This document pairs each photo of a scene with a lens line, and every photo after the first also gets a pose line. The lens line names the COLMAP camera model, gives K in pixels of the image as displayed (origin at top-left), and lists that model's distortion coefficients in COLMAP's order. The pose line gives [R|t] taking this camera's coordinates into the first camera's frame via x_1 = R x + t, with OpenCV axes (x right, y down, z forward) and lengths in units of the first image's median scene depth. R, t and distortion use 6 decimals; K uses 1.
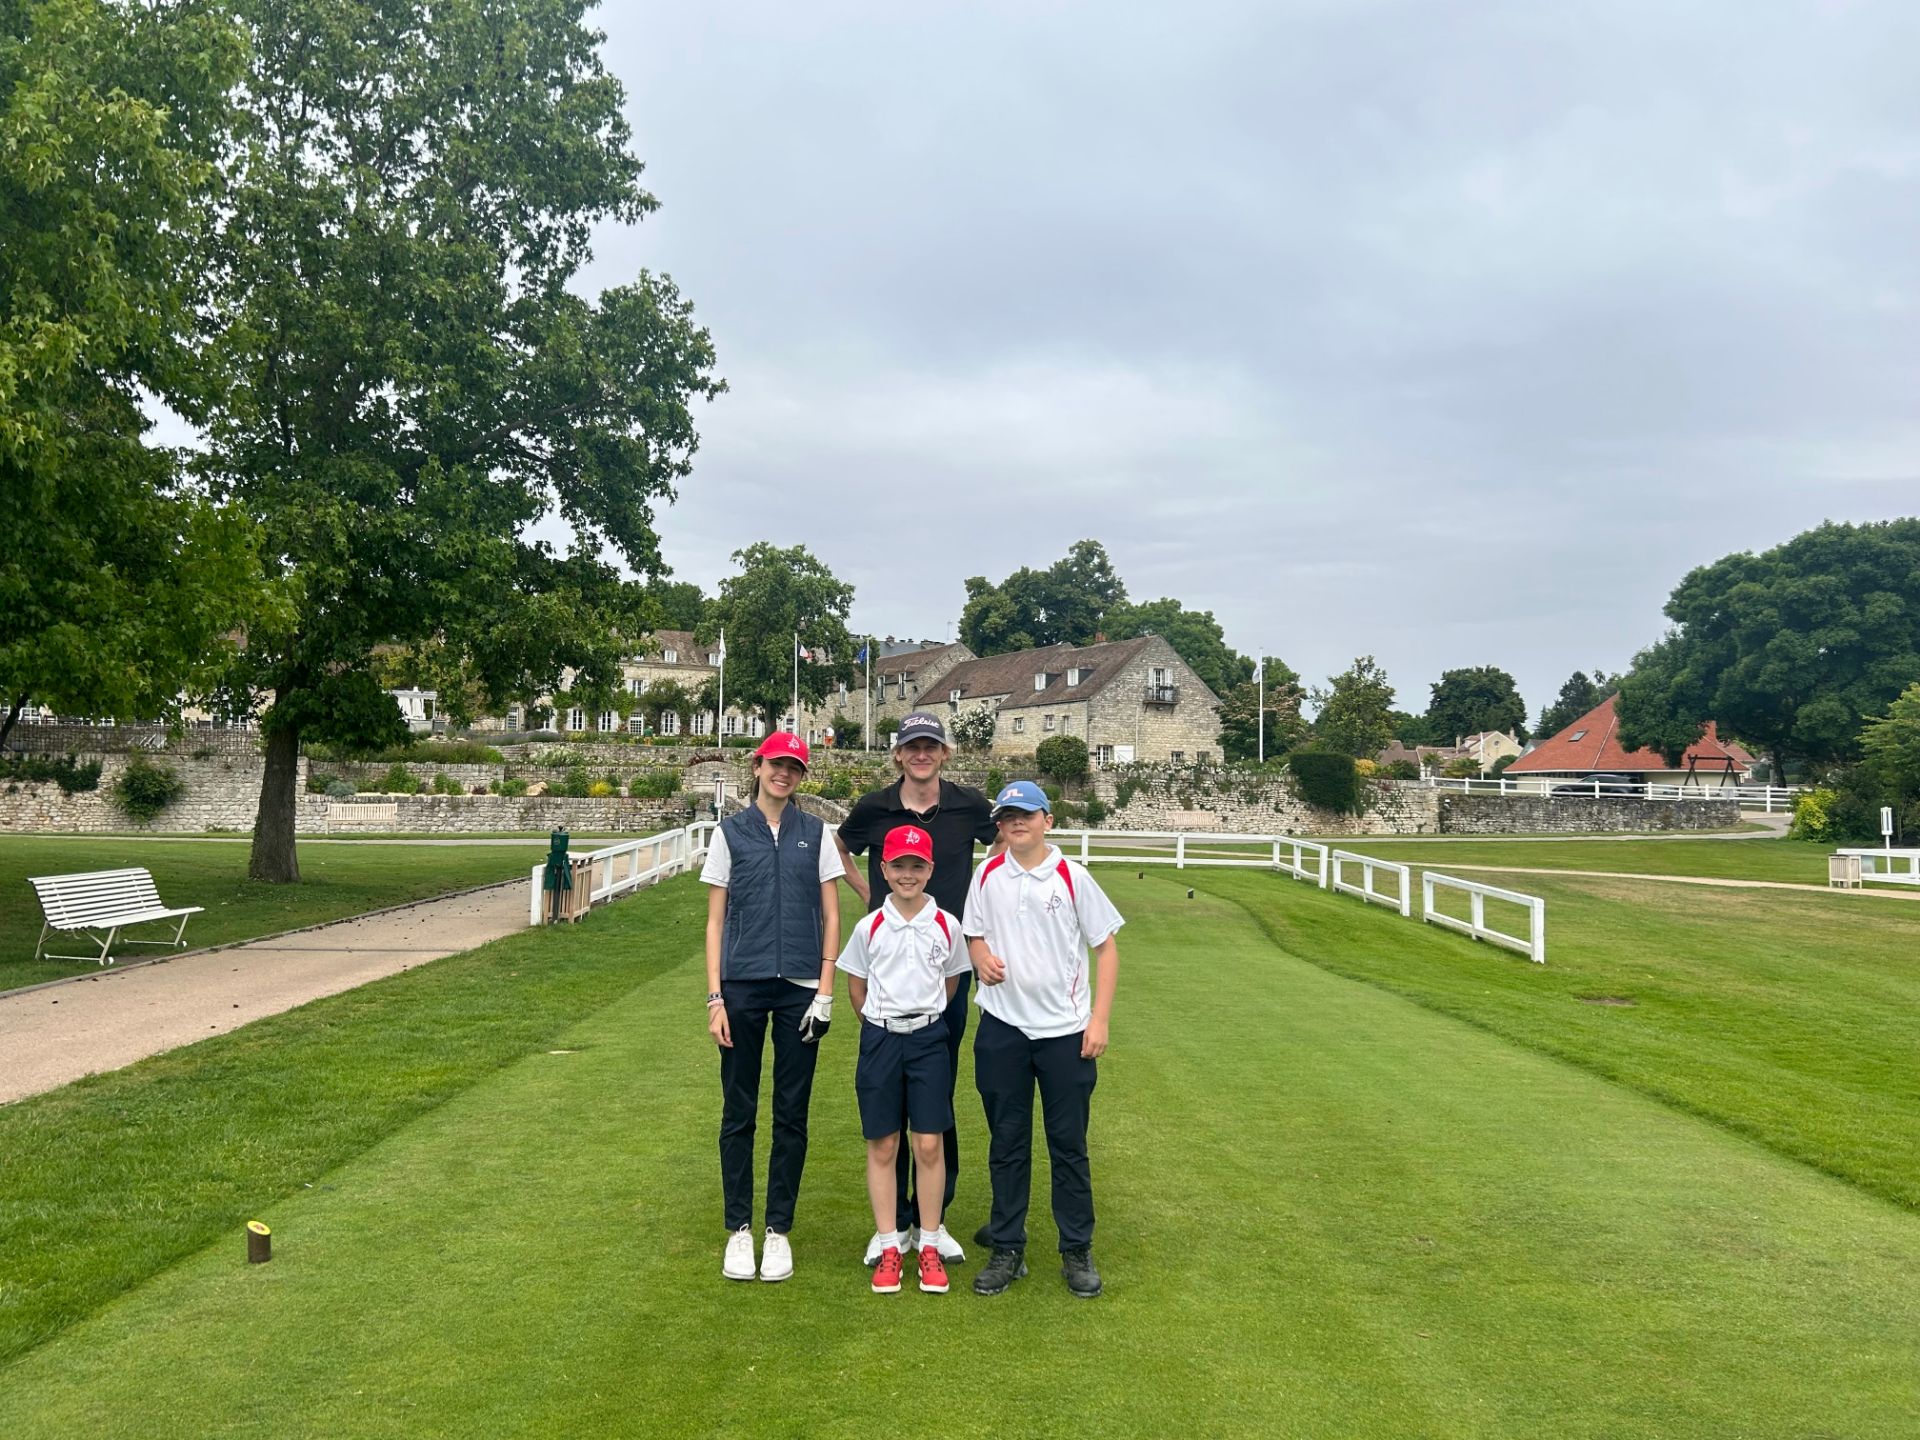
lens RADIAL K [[1507.2, 0, 941.8], [0, 1507.2, 714.9], [0, 0, 1]] dist [0.111395, -0.195009]
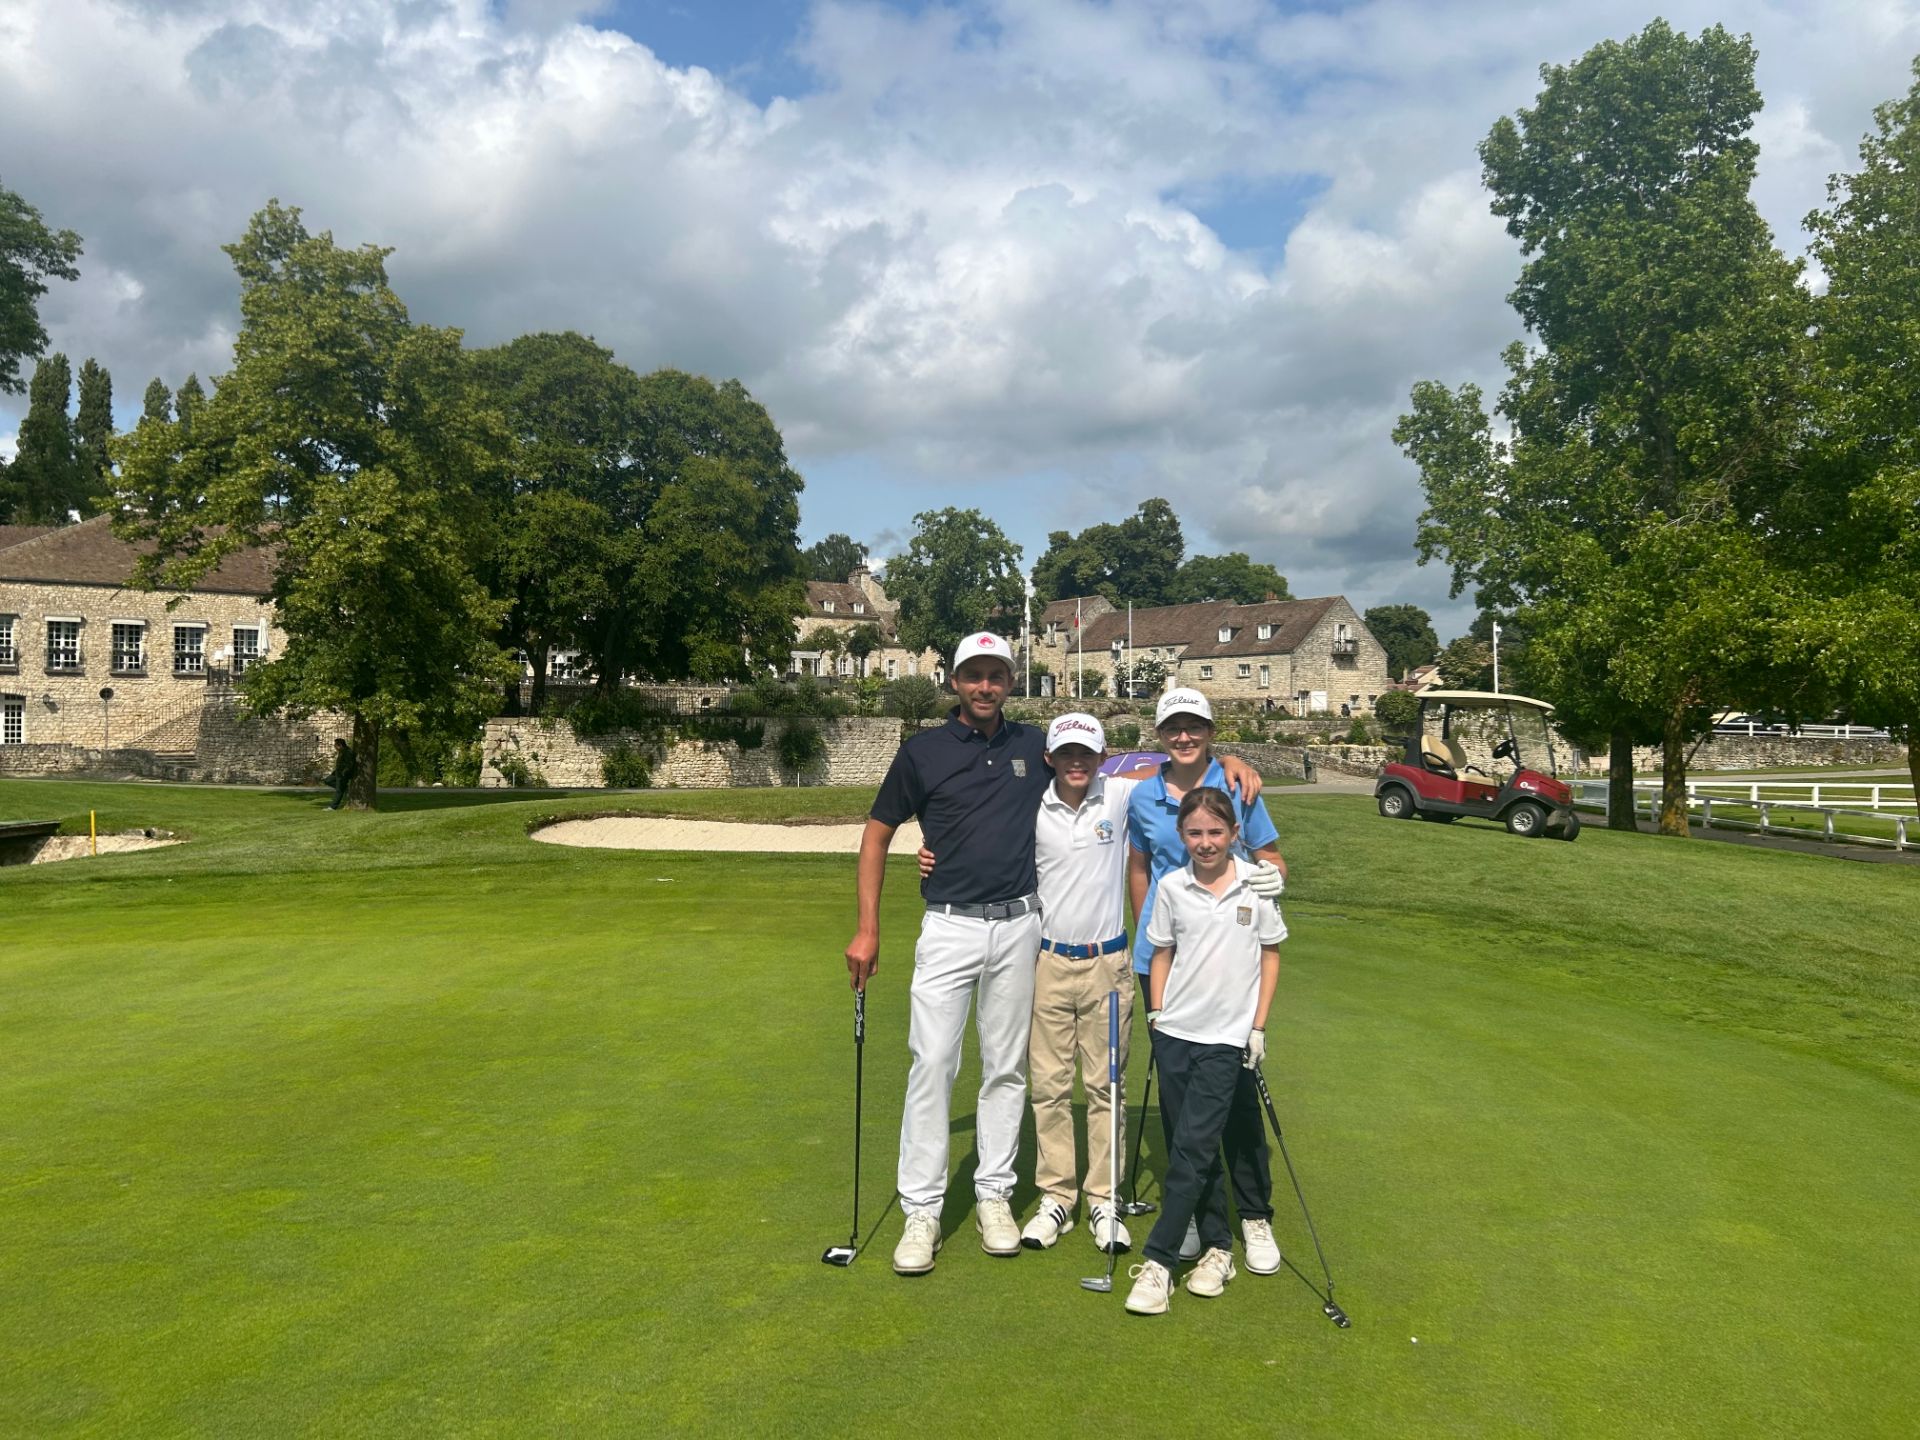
lens RADIAL K [[1464.7, 0, 960.0], [0, 1464.7, 720.0], [0, 0, 1]] dist [0.088089, -0.134493]
pose [[0.992877, -0.006877, 0.118945, -0.381991], [0.000389, 0.998515, 0.054479, -0.025937], [-0.119143, -0.054044, 0.991405, -0.128052]]
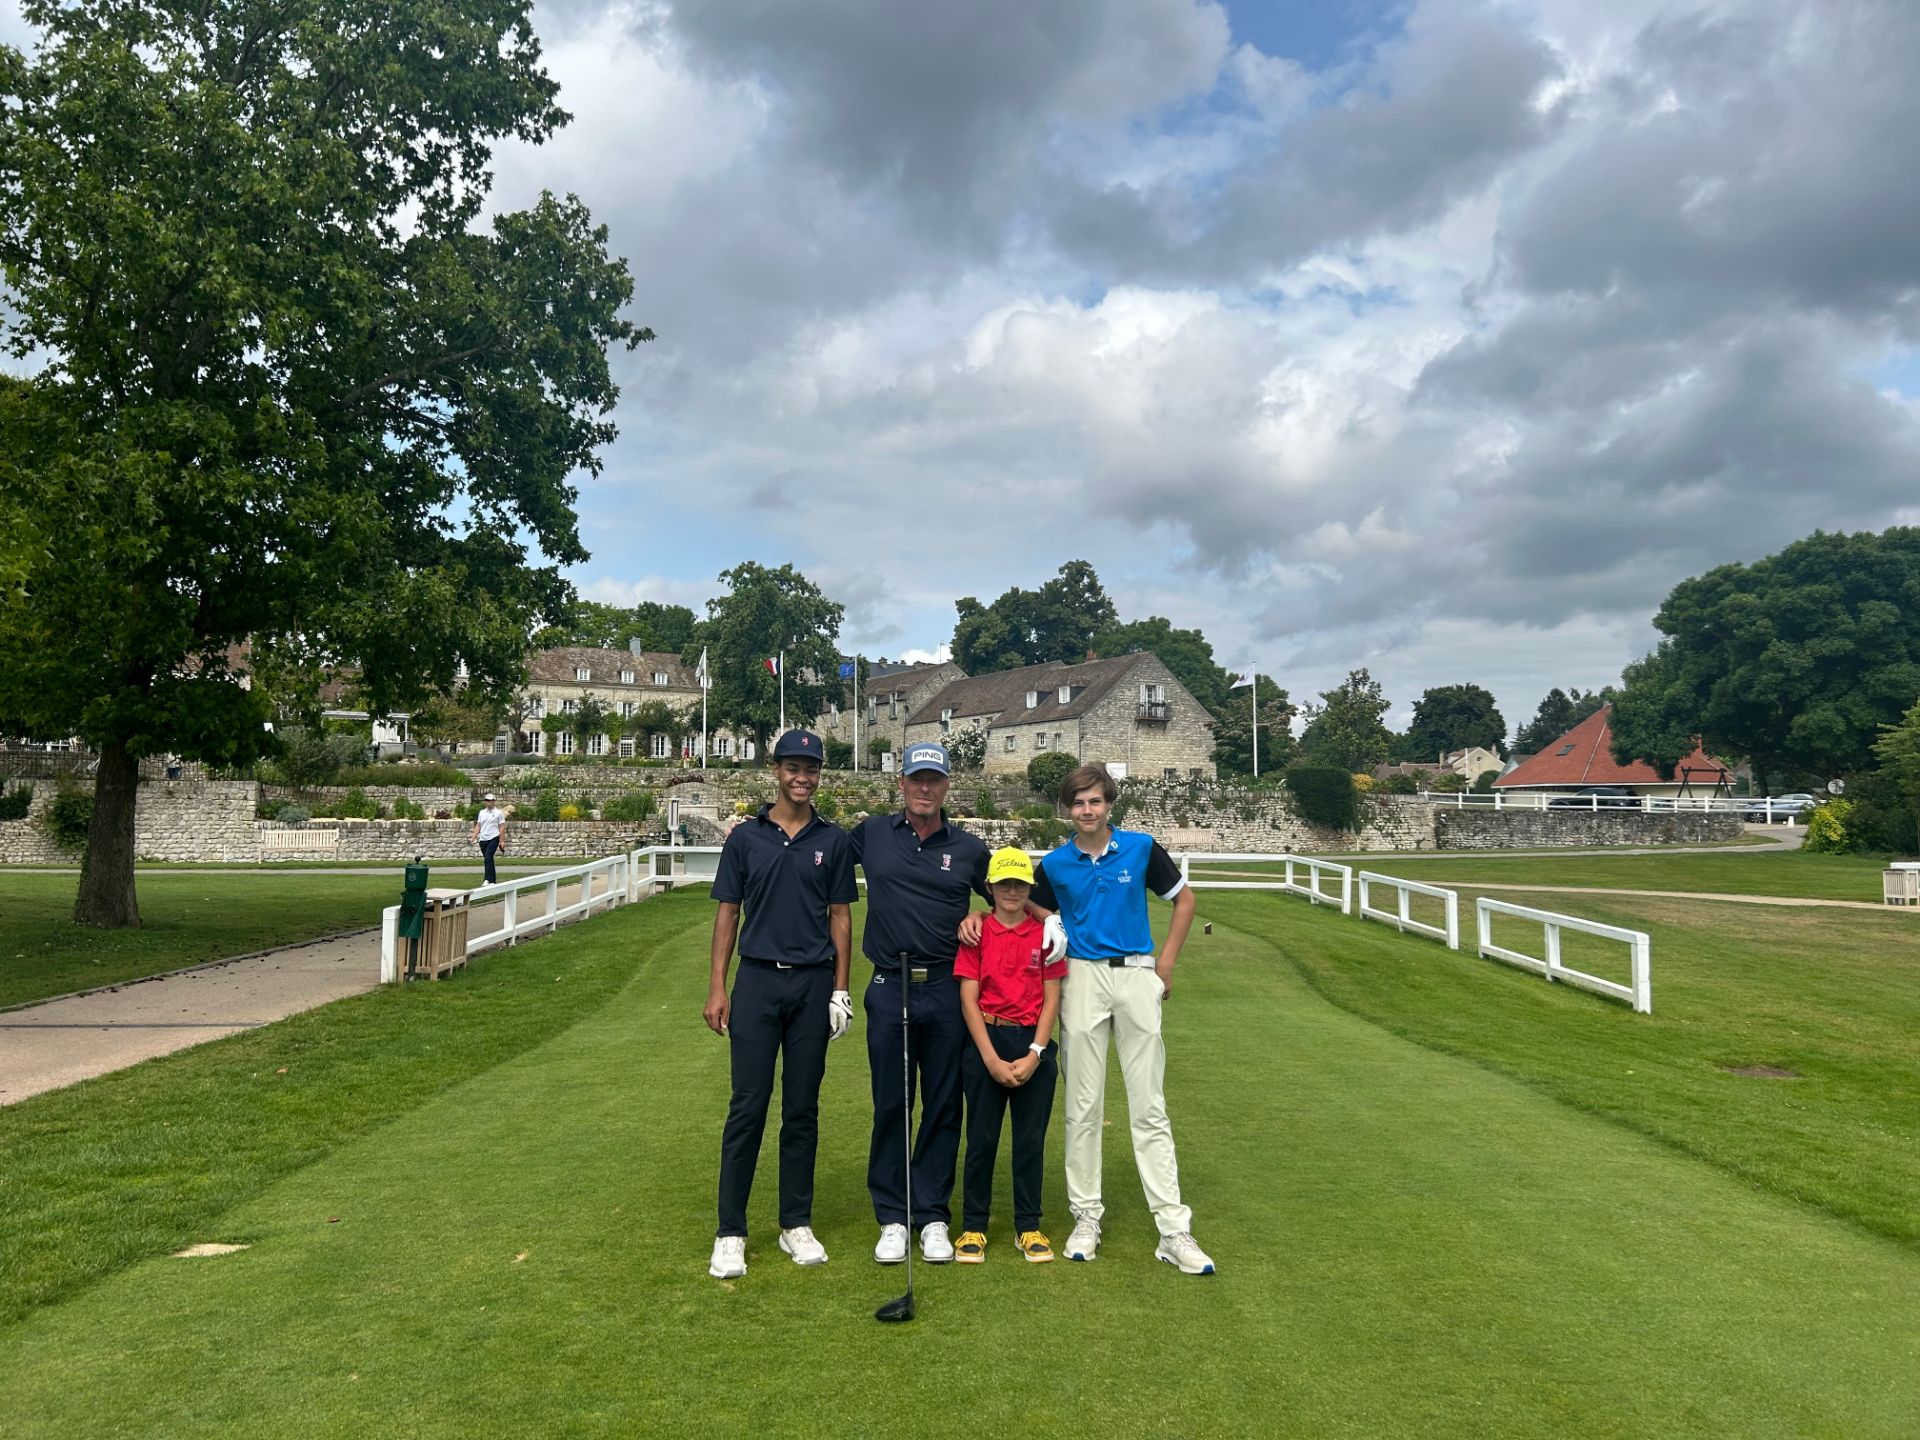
lens RADIAL K [[1464.7, 0, 960.0], [0, 1464.7, 720.0], [0, 0, 1]] dist [0.088089, -0.134493]
pose [[0.999836, -0.009061, 0.015688, 0.004393], [0.009245, 0.999889, -0.011708, 0.003140], [-0.015580, 0.011851, 0.999808, 0.052041]]
